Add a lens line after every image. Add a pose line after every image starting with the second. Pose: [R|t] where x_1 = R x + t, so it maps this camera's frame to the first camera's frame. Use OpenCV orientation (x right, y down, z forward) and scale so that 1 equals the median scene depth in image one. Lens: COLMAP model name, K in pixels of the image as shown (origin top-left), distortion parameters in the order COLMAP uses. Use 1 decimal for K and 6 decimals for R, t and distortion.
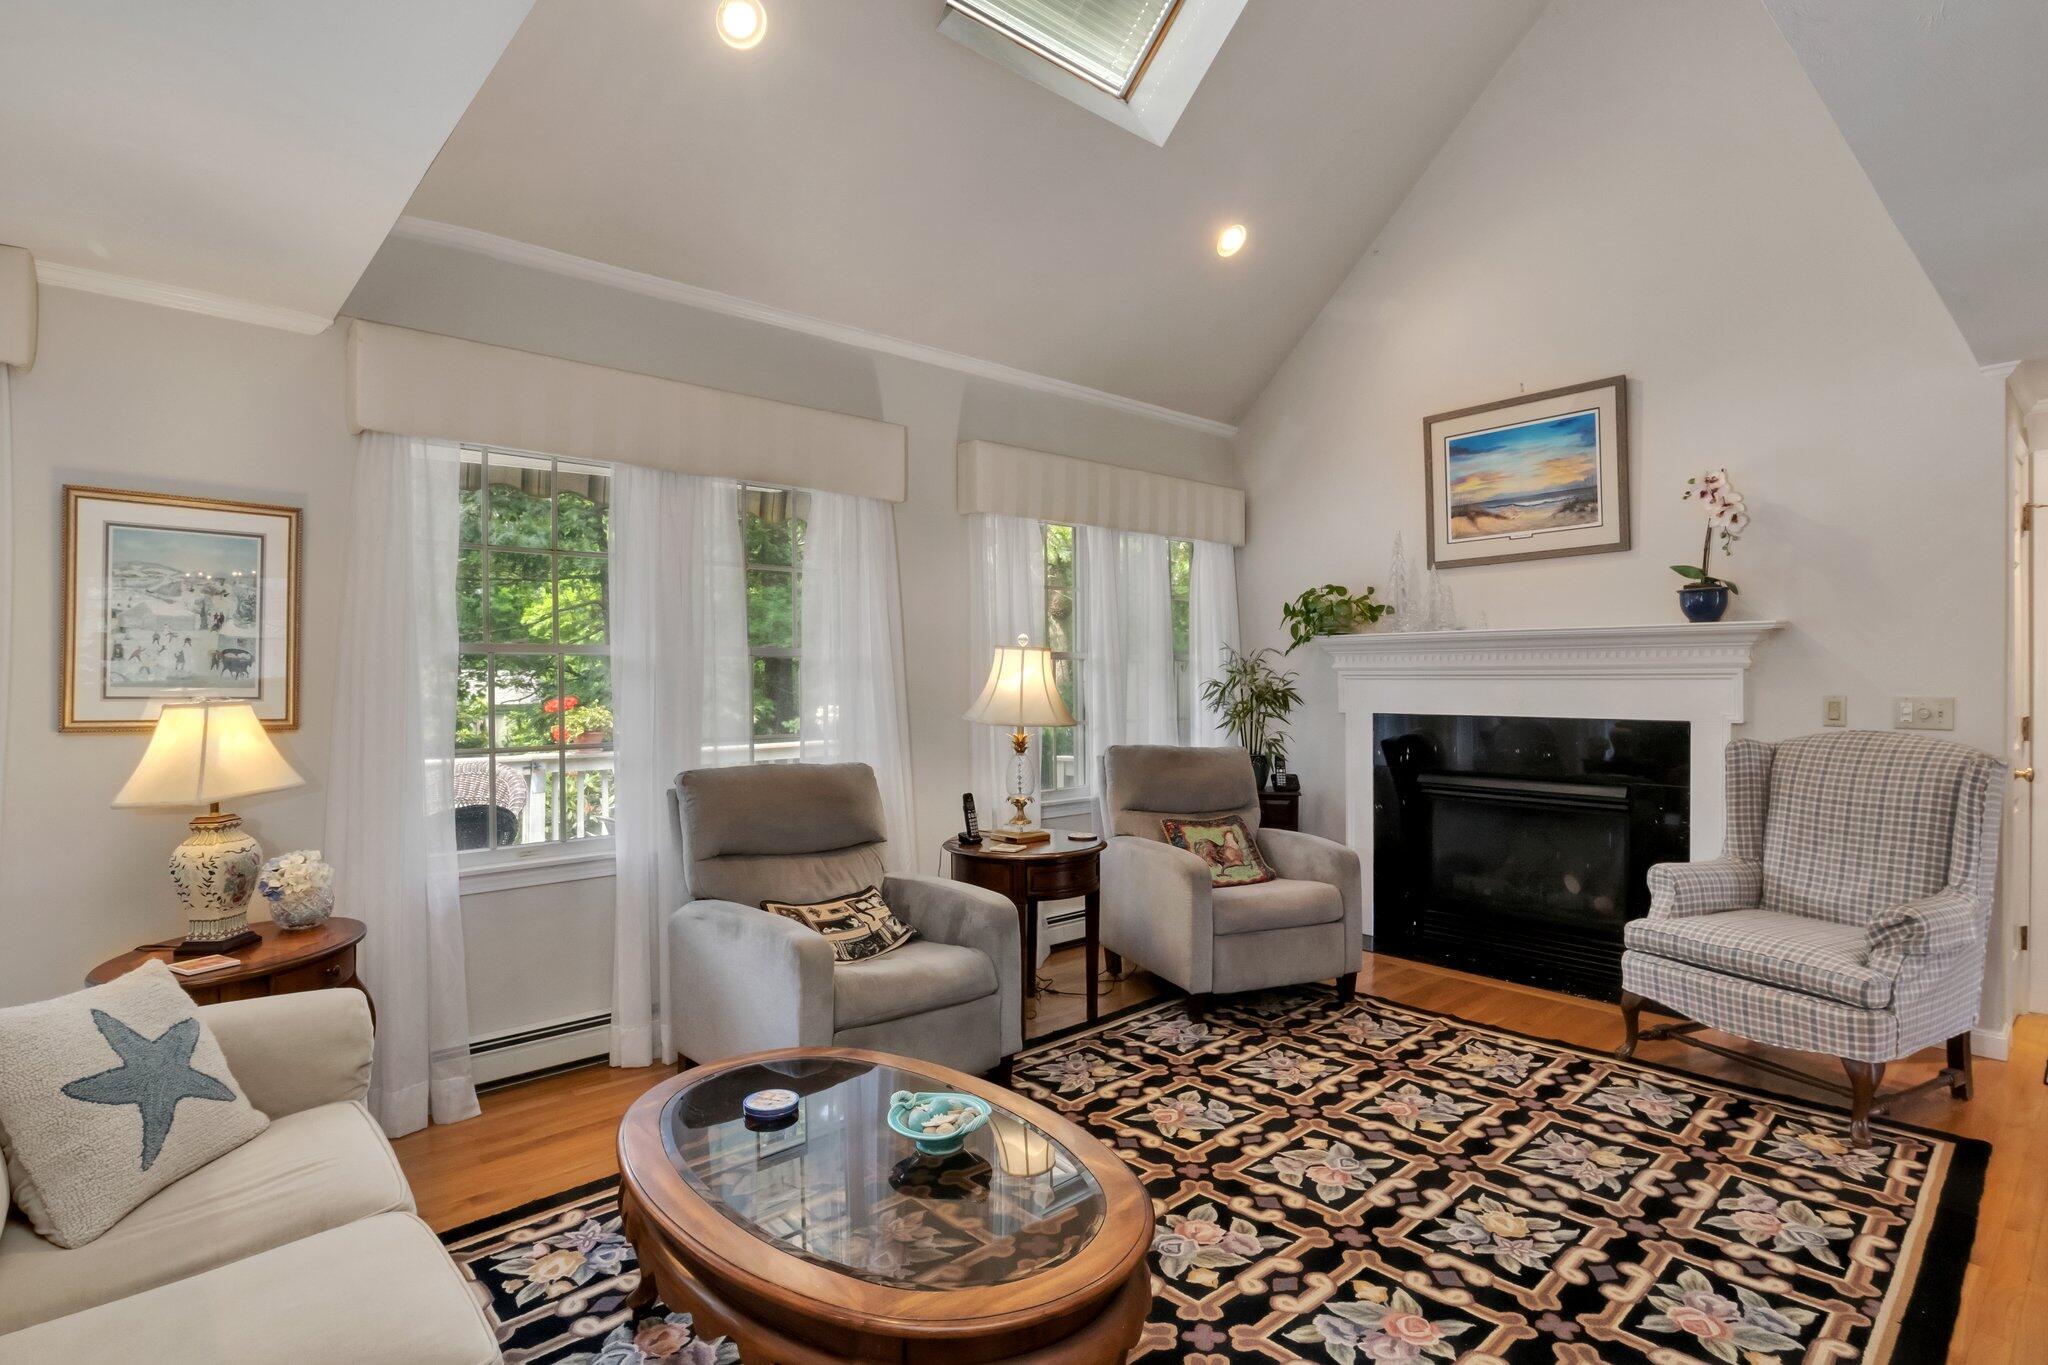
lens RADIAL K [[1055.1, 0, 1044.9], [0, 1055.1, 689.0], [0, 0, 1]] dist [-0.006223, -0.000442]
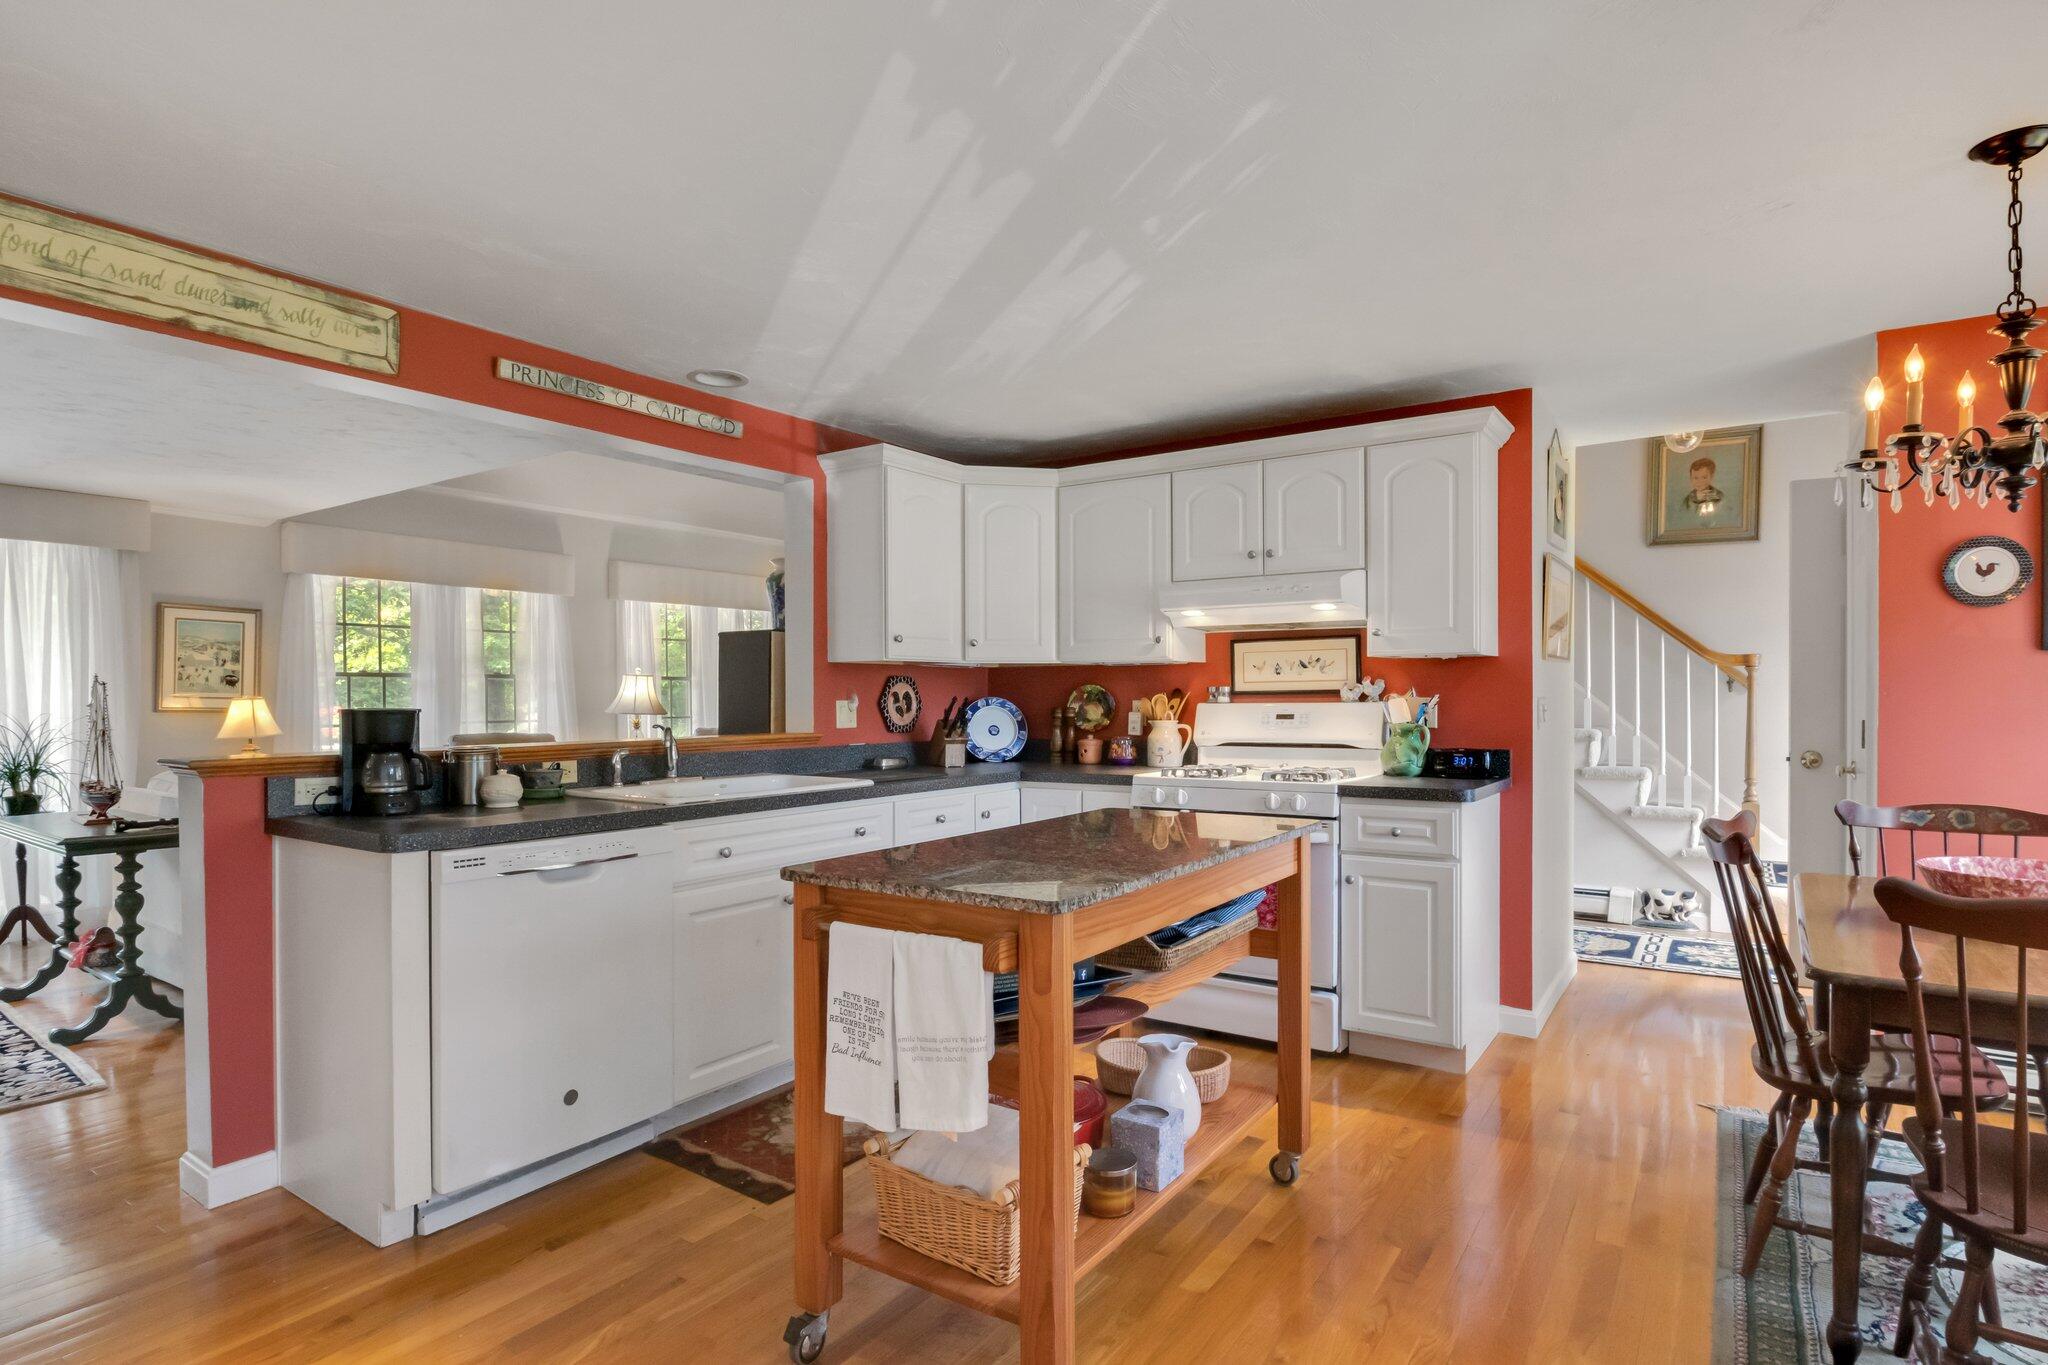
lens RADIAL K [[1044.5, 0, 1031.3], [0, 1044.5, 718.1], [0, 0, 1]] dist [-0.013999, -0.000974]
pose [[0.974311, 0.000059, 0.225205, 0.253982], [-0.001210, 0.999987, 0.004973, 0.027050], [-0.225202, -0.005117, 0.974299, -1.037886]]
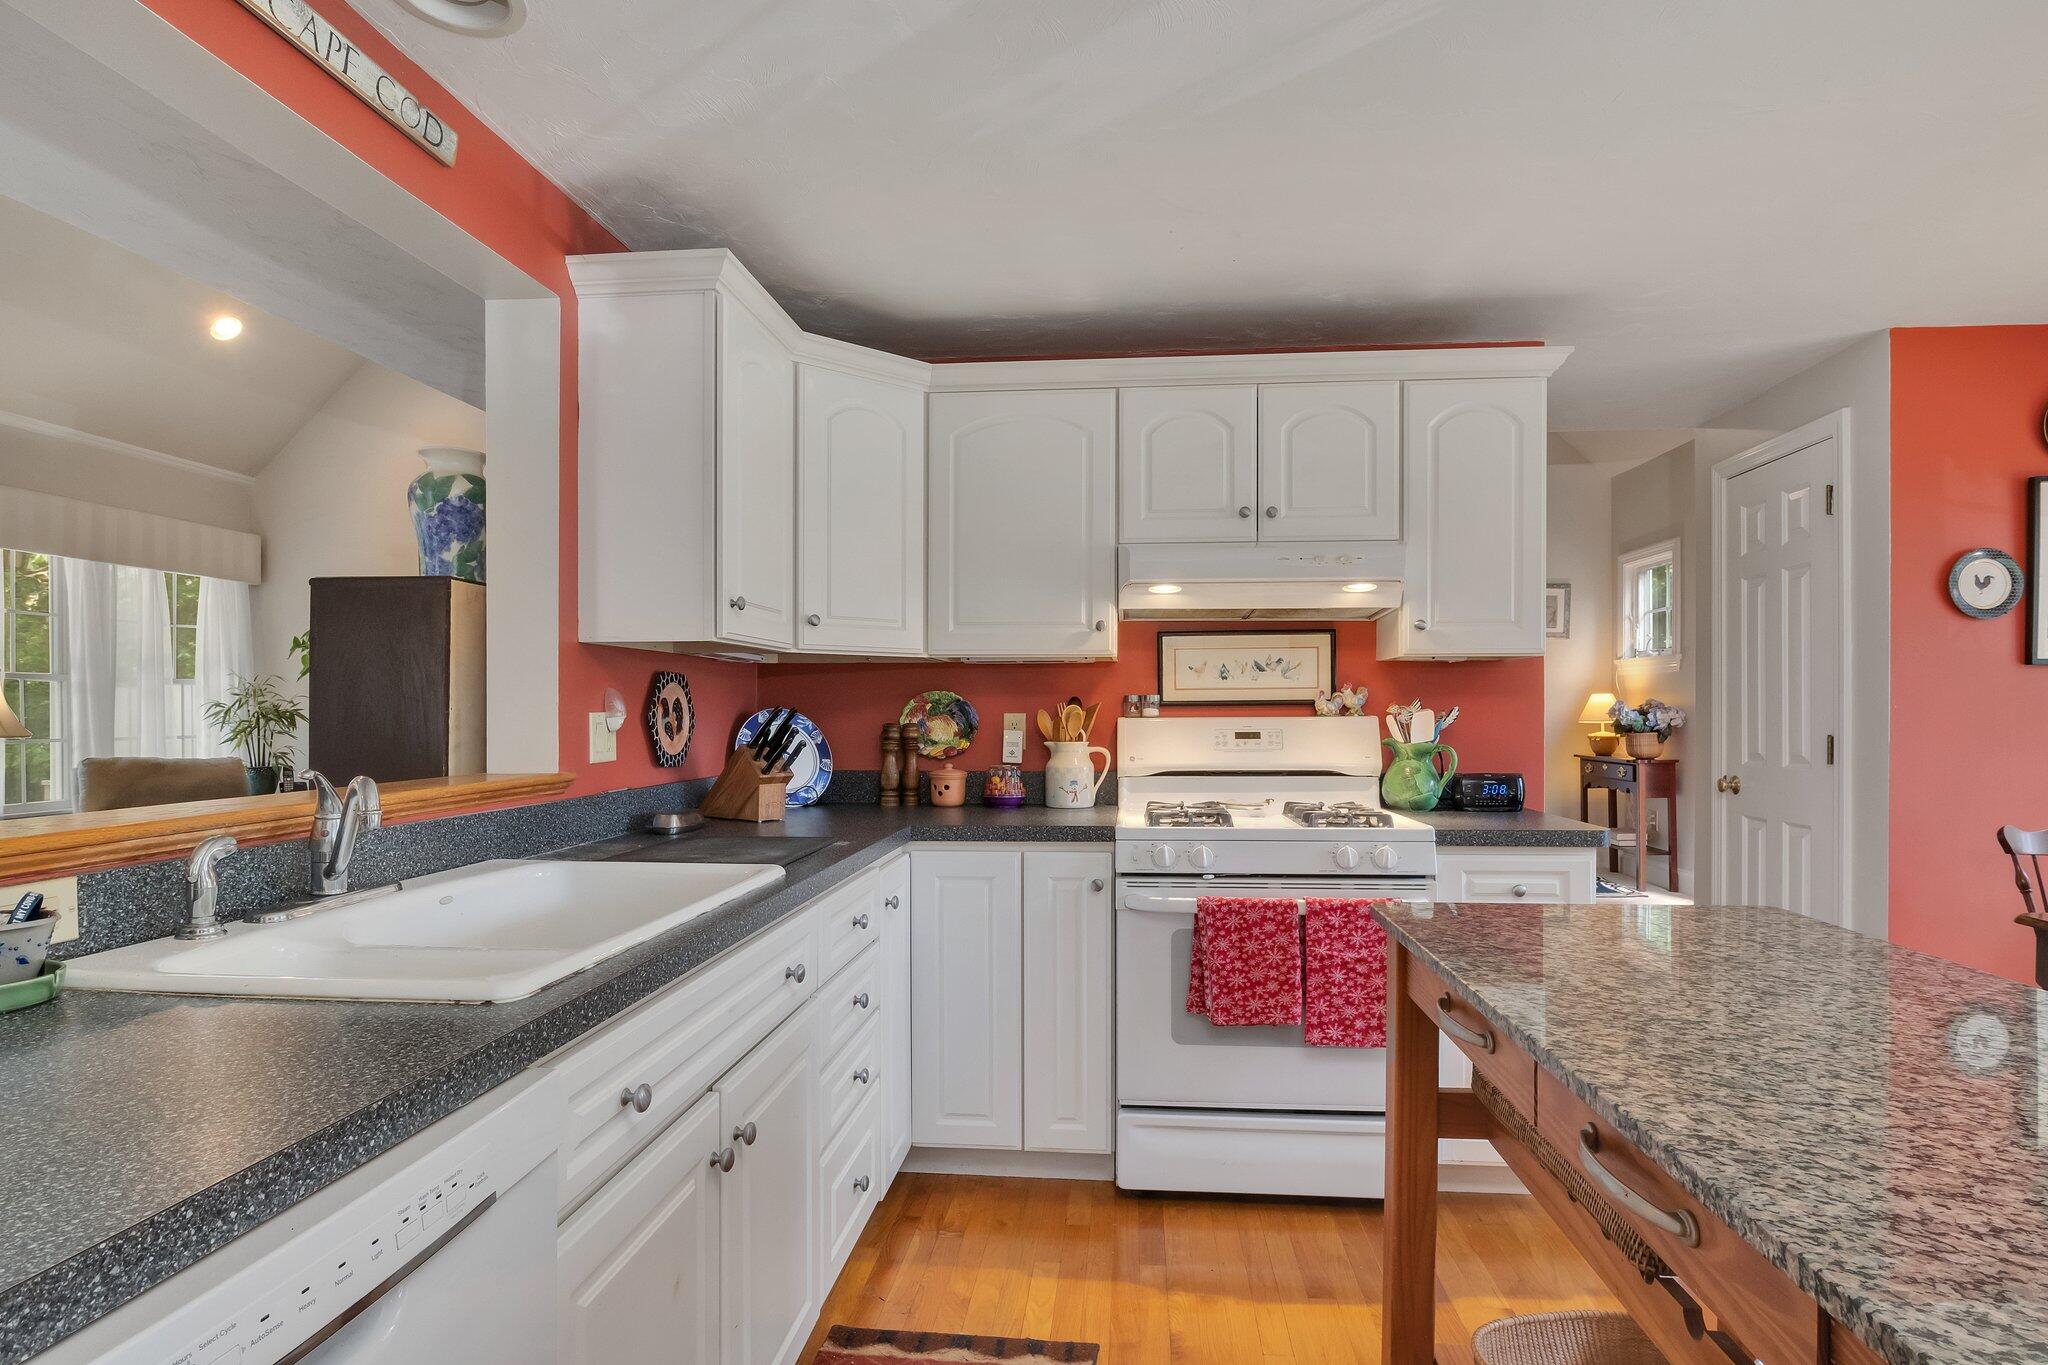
lens RADIAL K [[1064.5, 0, 1053.4], [0, 1064.5, 714.8], [0, 0, 1]] dist [-0.002953, 0.000573]
pose [[0.738403, 0.004491, 0.674344, 0.056668], [0.003304, 0.999942, -0.010278, 0.021758], [-0.674351, 0.009817, 0.738345, -0.466903]]
